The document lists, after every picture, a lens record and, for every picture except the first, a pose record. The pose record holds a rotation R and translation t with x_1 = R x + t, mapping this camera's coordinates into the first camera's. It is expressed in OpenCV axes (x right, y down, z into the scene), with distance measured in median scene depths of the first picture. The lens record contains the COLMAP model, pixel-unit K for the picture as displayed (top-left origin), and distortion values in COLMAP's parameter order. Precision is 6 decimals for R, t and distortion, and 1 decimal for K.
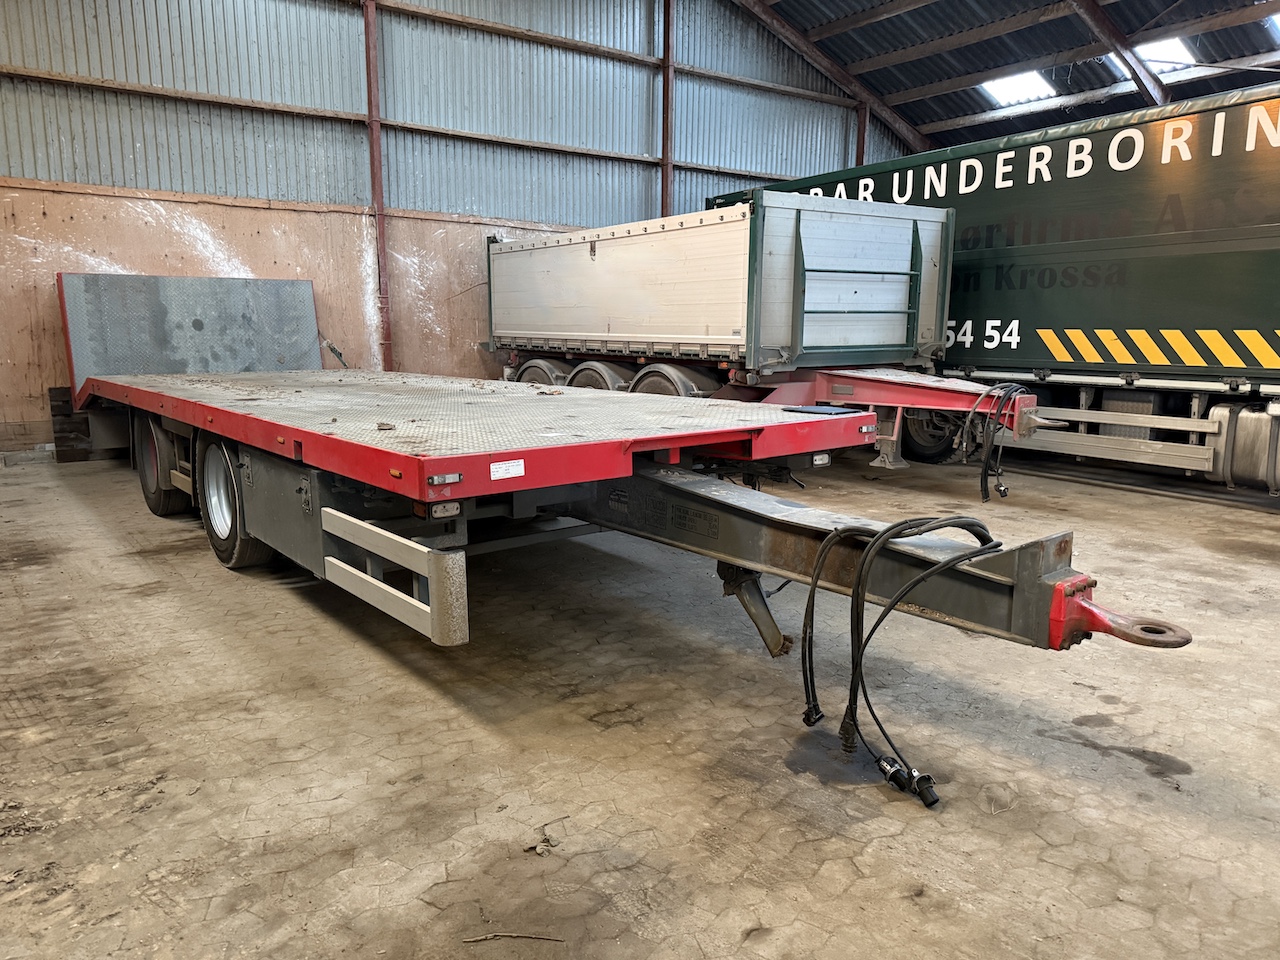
lens RADIAL K [[891.4, 0, 640.0], [0, 891.4, 480.0], [0, 0, 1]] dist [0.057535, -0.072341]
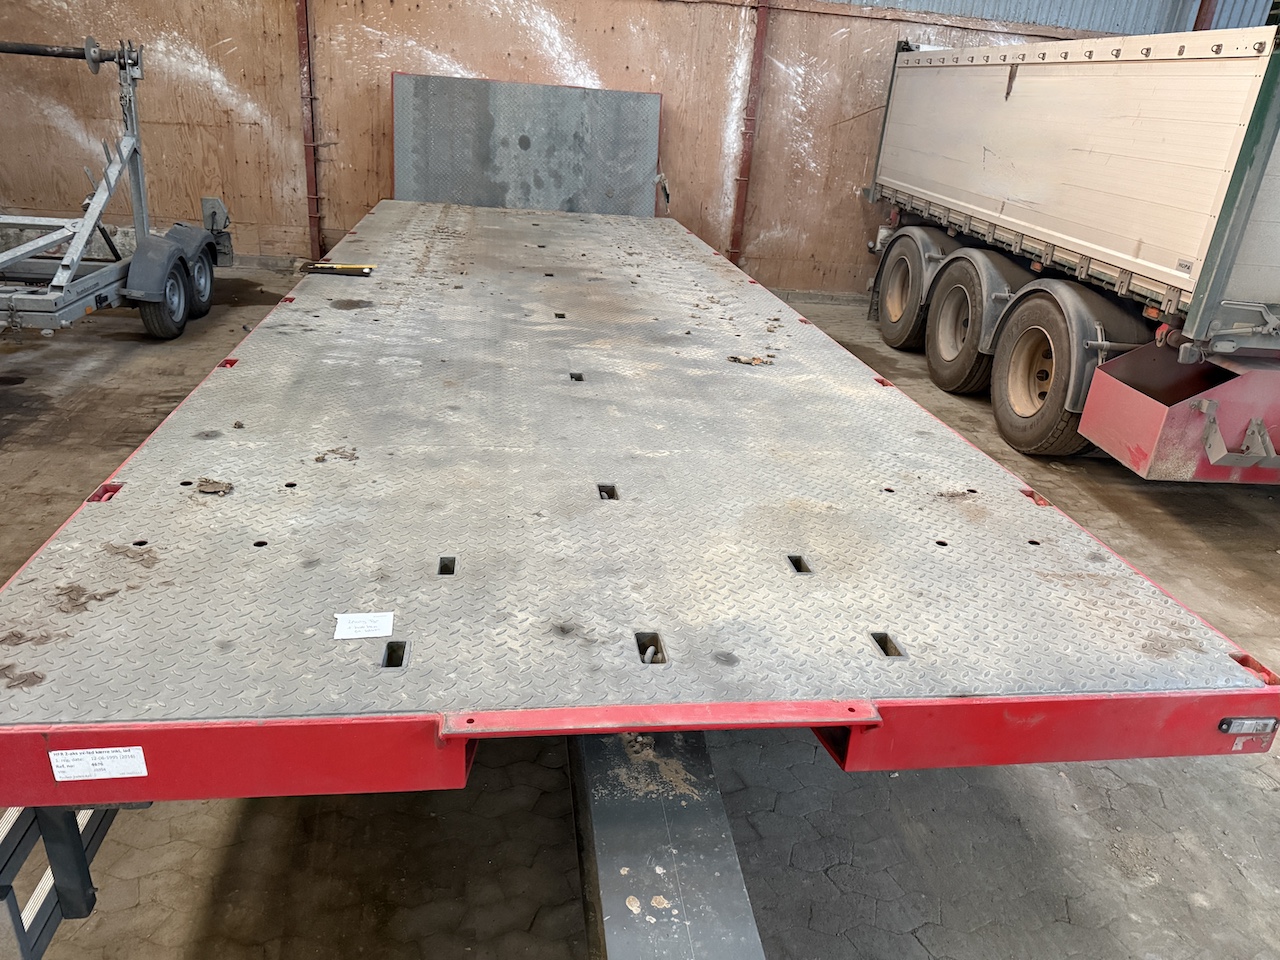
lens RADIAL K [[891.4, 0, 640.0], [0, 891.4, 480.0], [0, 0, 1]] dist [0.057535, -0.072341]
pose [[0.861852, 0.257694, -0.436812, 0.075987], [-0.158471, 0.955000, 0.250724, -0.099628], [0.481765, -0.146865, 0.863906, 0.260417]]
